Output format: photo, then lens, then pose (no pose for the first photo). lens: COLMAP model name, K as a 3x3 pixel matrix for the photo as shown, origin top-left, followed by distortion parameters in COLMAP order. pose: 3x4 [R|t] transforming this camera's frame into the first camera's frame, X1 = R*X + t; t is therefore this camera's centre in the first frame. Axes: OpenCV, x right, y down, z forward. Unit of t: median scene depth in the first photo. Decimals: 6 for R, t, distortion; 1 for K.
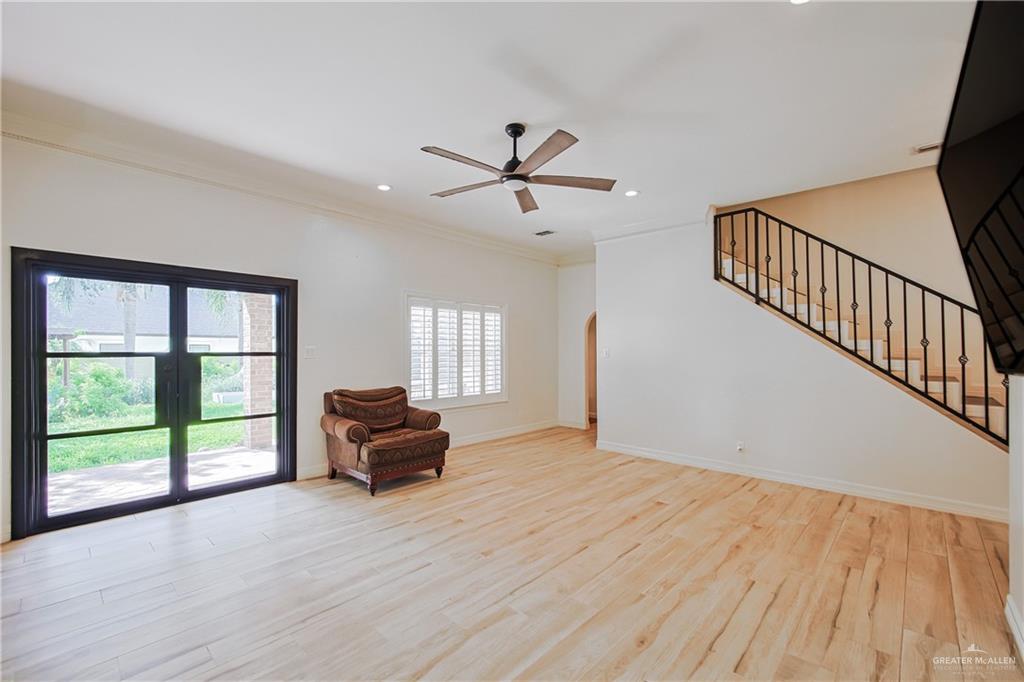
lens RADIAL K [[439.5, 0, 509.0], [0, 439.5, 345.7], [0, 0, 1]] dist [-0.000012, 0.000075]
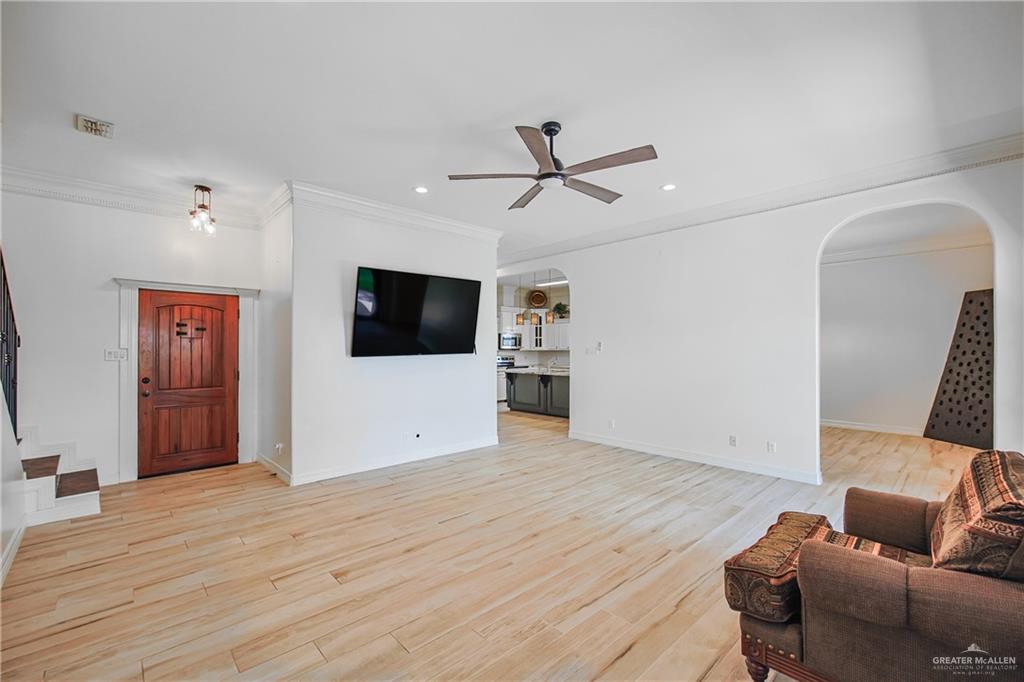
lens RADIAL K [[439.5, 0, 507.5], [0, 439.5, 344.2], [0, 0, 1]] dist [-0.000012, 0.000075]
pose [[-0.997167, -0.001185, 0.075217, 0.037777], [-0.002602, 0.999821, -0.018748, 0.016705], [-0.075181, -0.018891, -0.996991, 1.886054]]
